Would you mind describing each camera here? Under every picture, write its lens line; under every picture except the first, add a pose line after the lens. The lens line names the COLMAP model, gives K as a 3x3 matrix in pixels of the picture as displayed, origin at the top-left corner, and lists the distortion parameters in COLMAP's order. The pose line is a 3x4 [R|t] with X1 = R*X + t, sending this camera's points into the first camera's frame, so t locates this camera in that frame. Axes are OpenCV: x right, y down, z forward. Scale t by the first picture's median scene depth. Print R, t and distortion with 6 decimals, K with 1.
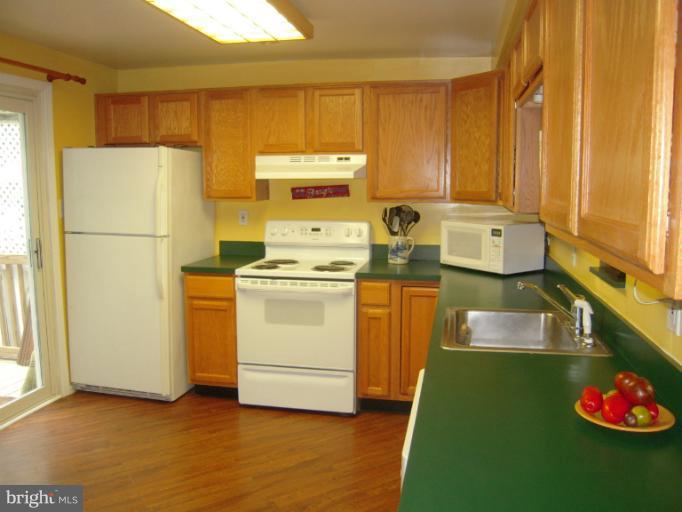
lens RADIAL K [[569.2, 0, 341.0], [0, 569.2, 256.0], [0, 0, 1]] dist [-0.104203, 0.020066]
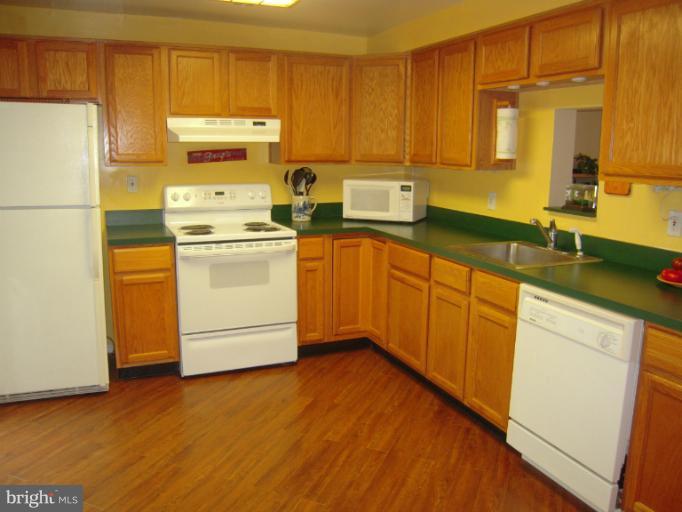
lens RADIAL K [[569.2, 0, 341.0], [0, 569.2, 256.0], [0, 0, 1]] dist [-0.104203, 0.020066]
pose [[0.822099, -0.098104, 0.560828, -0.480045], [0.064711, 0.994760, 0.079152, -0.001927], [-0.565655, -0.028779, 0.824140, 0.060239]]
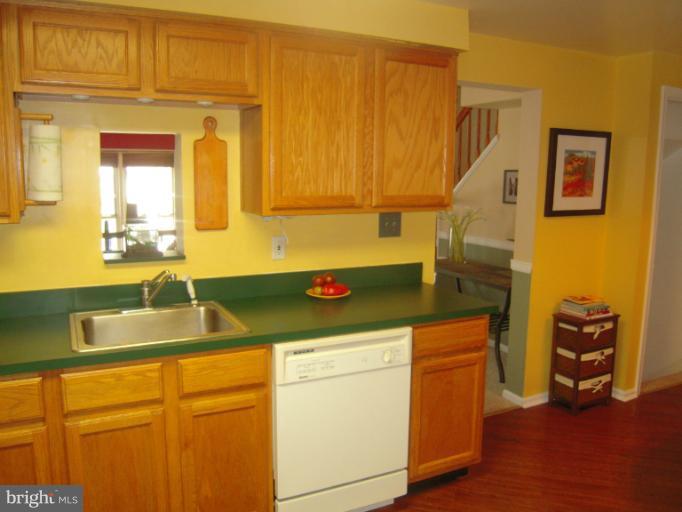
lens RADIAL K [[569.2, 0, 341.0], [0, 569.2, 256.0], [0, 0, 1]] dist [-0.104203, 0.020066]
pose [[-0.616921, -0.122019, 0.777509, -0.403699], [0.091315, 0.970139, 0.224704, -0.113015], [-0.781710, 0.209623, -0.587357, 0.761304]]
